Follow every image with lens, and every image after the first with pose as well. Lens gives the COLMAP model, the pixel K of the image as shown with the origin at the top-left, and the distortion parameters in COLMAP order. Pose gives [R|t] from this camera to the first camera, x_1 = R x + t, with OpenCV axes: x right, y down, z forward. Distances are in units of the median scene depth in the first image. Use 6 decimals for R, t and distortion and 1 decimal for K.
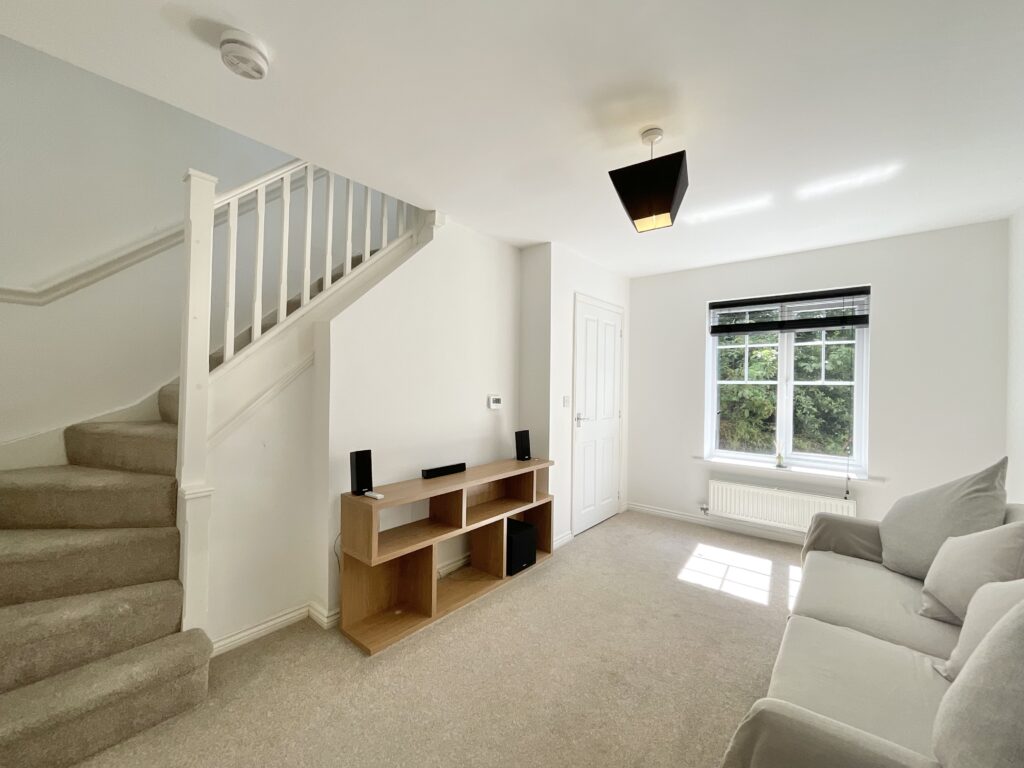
lens RADIAL K [[416.6, 0, 512.0], [0, 416.6, 384.0], [0, 0, 1]] dist [-0.000299, -0.000063]
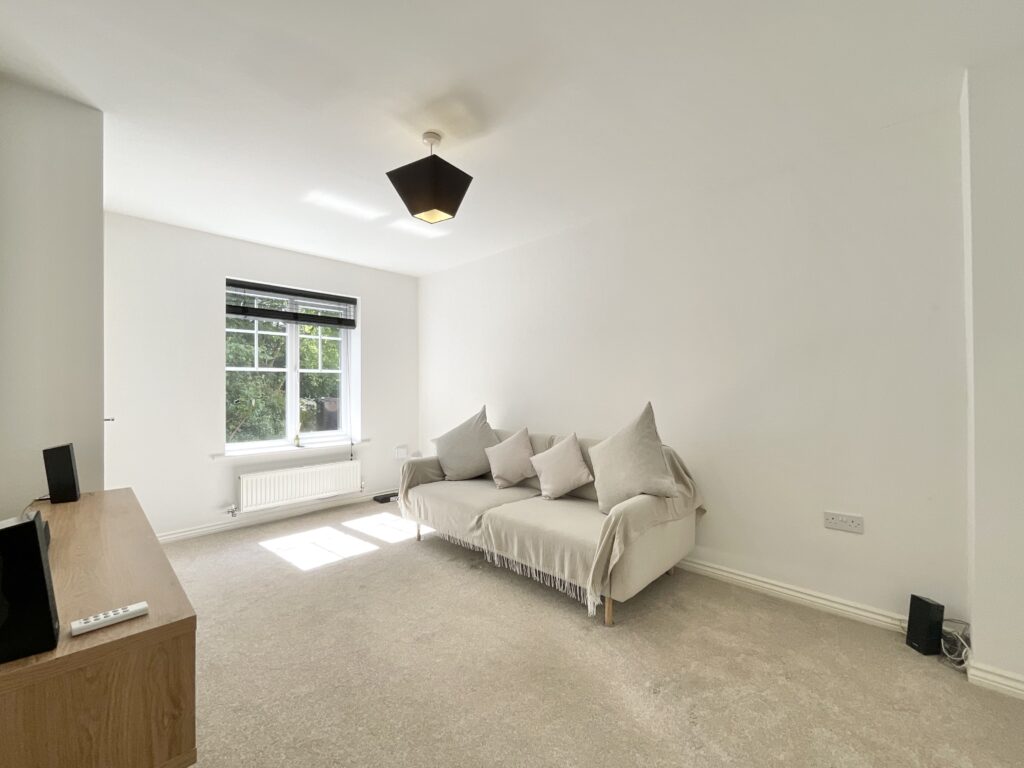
lens RADIAL K [[416.6, 0, 512.0], [0, 416.6, 384.0], [0, 0, 1]] dist [-0.000299, -0.000063]
pose [[0.079100, -0.005791, 0.996850, -0.398656], [0.004764, 0.999974, 0.005431, 0.031317], [-0.996855, 0.004319, 0.079126, 0.359519]]
